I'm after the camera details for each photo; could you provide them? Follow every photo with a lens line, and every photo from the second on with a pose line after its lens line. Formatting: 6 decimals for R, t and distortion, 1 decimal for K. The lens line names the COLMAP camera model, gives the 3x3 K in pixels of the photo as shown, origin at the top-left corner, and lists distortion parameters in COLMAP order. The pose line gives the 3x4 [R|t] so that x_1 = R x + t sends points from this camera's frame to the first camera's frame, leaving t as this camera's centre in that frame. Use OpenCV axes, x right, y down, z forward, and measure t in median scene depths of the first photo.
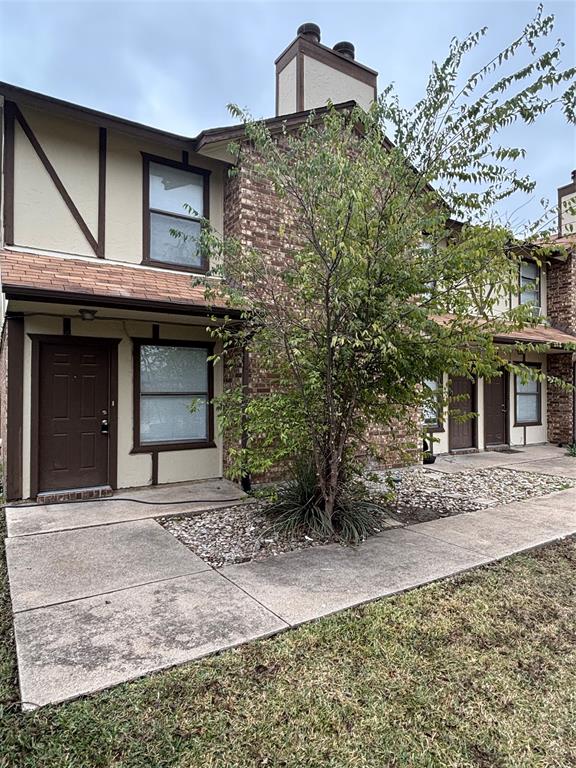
lens RADIAL K [[464.3, 0, 287.5], [0, 464.3, 383.3], [0, 0, 1]] dist [0.018311, 0.000071]
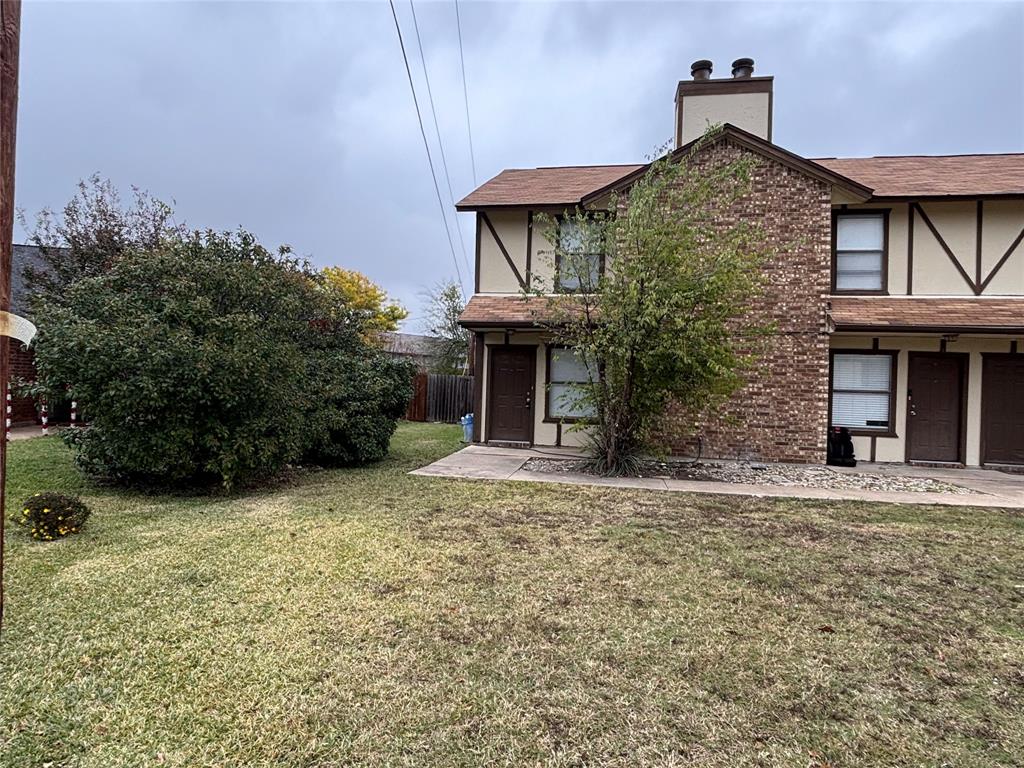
lens RADIAL K [[619.0, 0, 512.9], [0, 619.0, 384.2], [0, 0, 1]] dist [0.018311, 0.000071]
pose [[0.730254, 0.018133, -0.682935, 0.912277], [-0.019629, 0.999792, 0.005557, 0.020985], [0.682894, 0.009347, 0.730458, -0.490488]]
